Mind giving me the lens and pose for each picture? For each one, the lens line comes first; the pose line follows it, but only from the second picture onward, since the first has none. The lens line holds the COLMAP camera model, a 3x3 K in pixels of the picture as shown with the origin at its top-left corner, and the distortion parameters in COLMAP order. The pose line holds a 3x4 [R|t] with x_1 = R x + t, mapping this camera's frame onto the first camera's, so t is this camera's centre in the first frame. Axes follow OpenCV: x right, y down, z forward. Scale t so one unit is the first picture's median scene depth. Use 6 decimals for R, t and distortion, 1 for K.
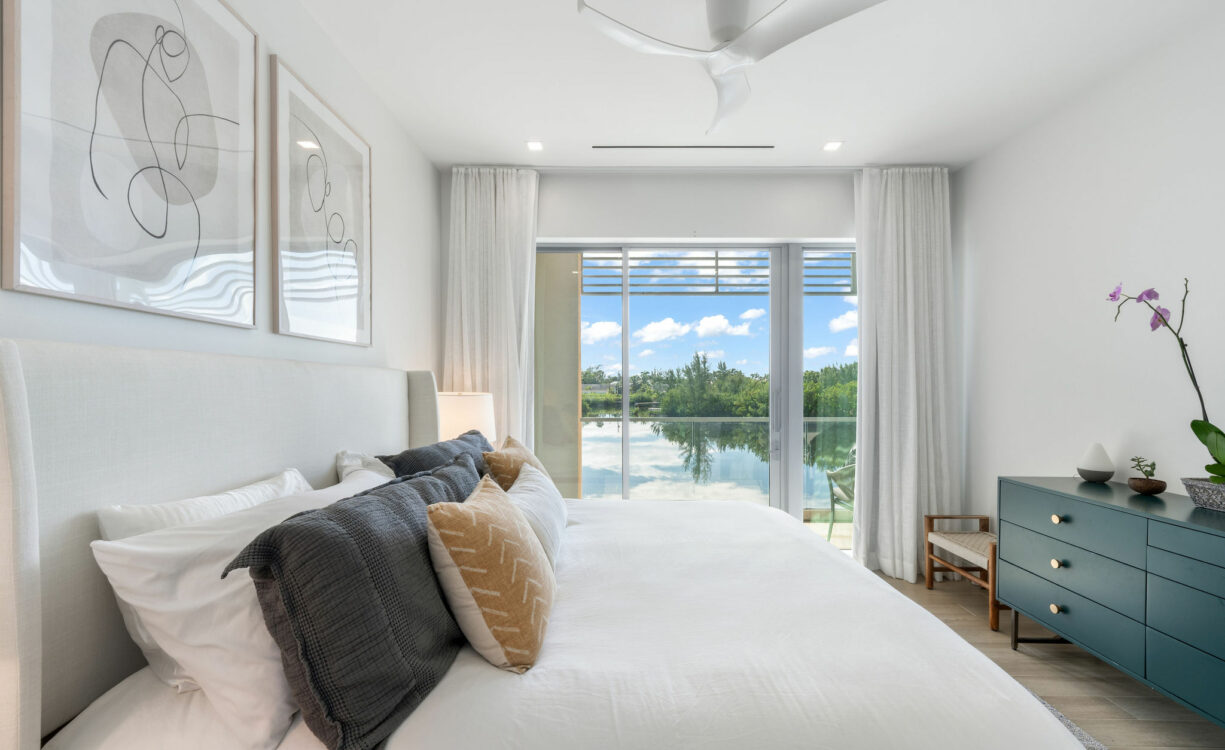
lens RADIAL K [[498.2, 0, 602.1], [0, 498.2, 378.7], [0, 0, 1]] dist [-0.002229, -0.000199]
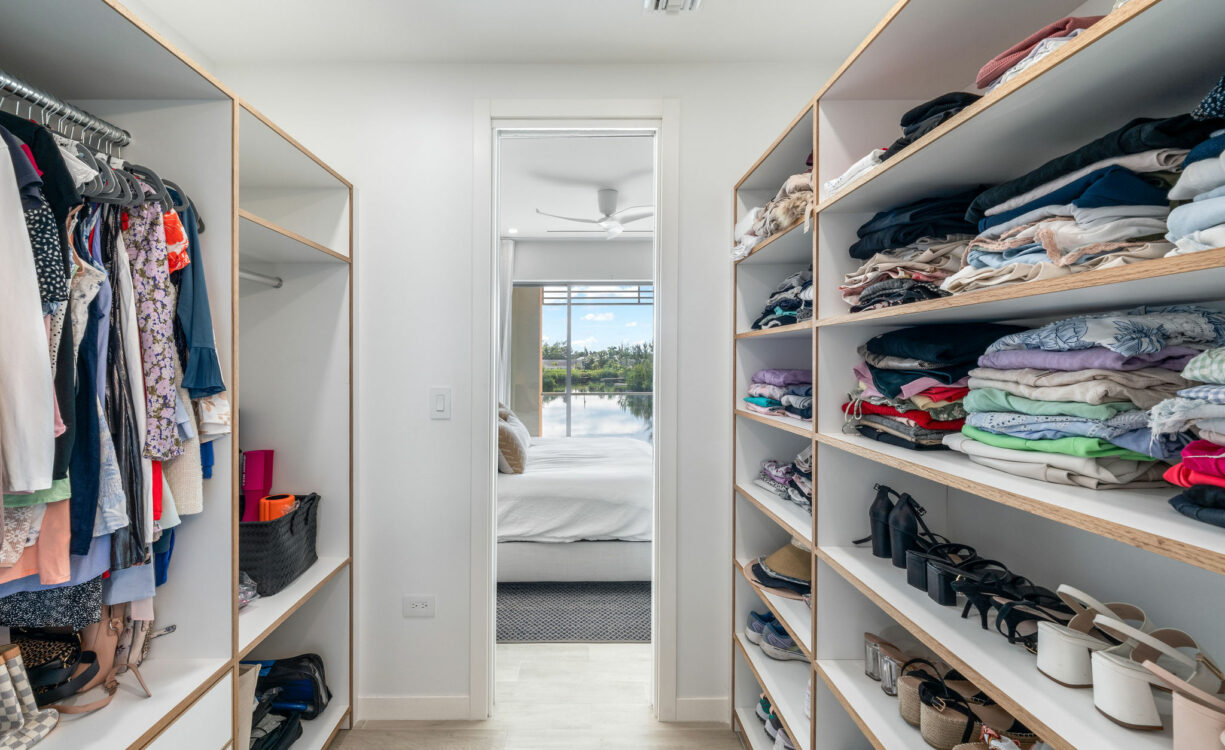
lens RADIAL K [[502.0, 0, 599.5], [0, 502.0, 378.0], [0, 0, 1]] dist [0.000095, -0.000188]
pose [[0.998126, -0.003800, 0.061082, 0.030420], [0.000873, 0.998853, 0.047868, -0.029419], [-0.061194, -0.047724, 0.996984, -0.423664]]
